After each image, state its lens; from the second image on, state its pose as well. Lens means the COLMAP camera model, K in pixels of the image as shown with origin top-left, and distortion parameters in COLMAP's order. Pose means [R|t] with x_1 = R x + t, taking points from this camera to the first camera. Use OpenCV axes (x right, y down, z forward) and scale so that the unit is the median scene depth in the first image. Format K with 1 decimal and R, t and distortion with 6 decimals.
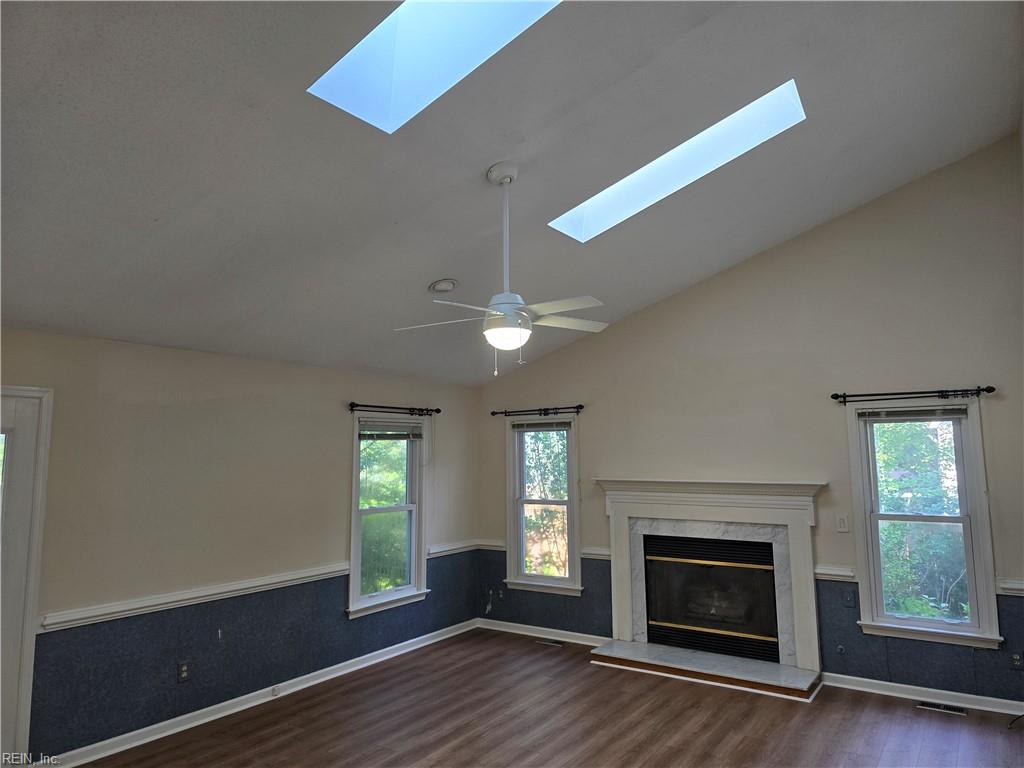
lens RADIAL K [[678.6, 0, 508.8], [0, 678.6, 377.4], [0, 0, 1]] dist [0.073269, -0.060076]
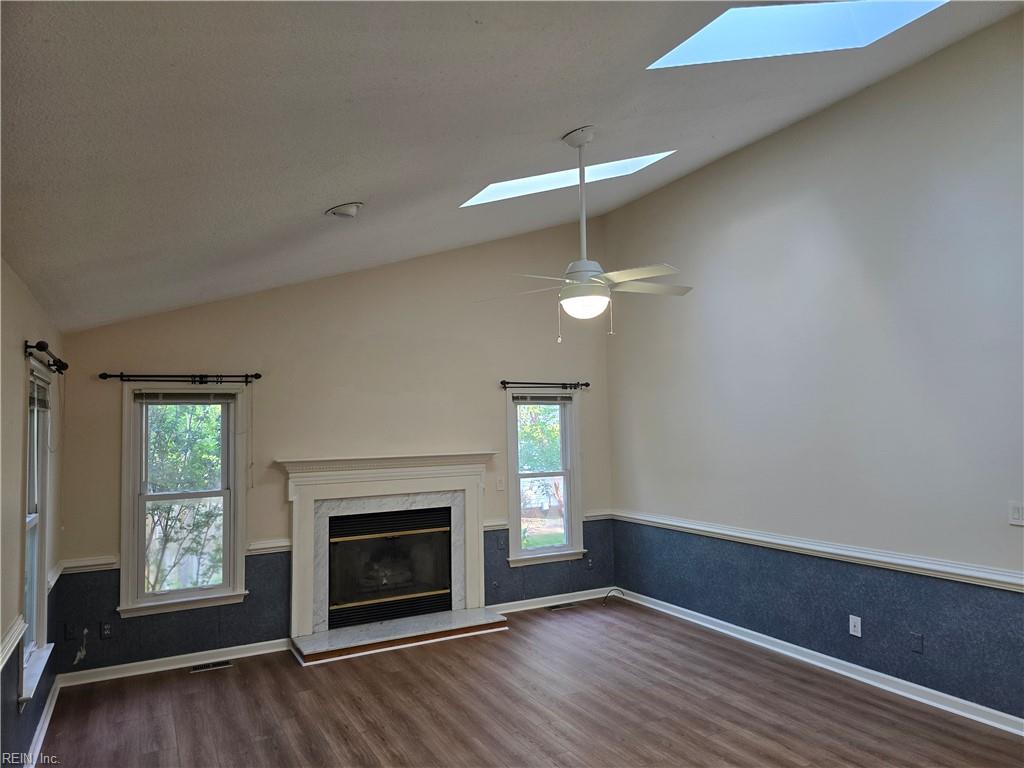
lens RADIAL K [[690.0, 0, 505.8], [0, 690.0, 379.0], [0, 0, 1]] dist [0.066995, -0.063751]
pose [[0.475670, 0.062366, 0.877410, -0.549700], [-0.086840, 0.995940, -0.023713, 0.044650], [-0.875327, -0.064915, 0.479155, 0.352357]]
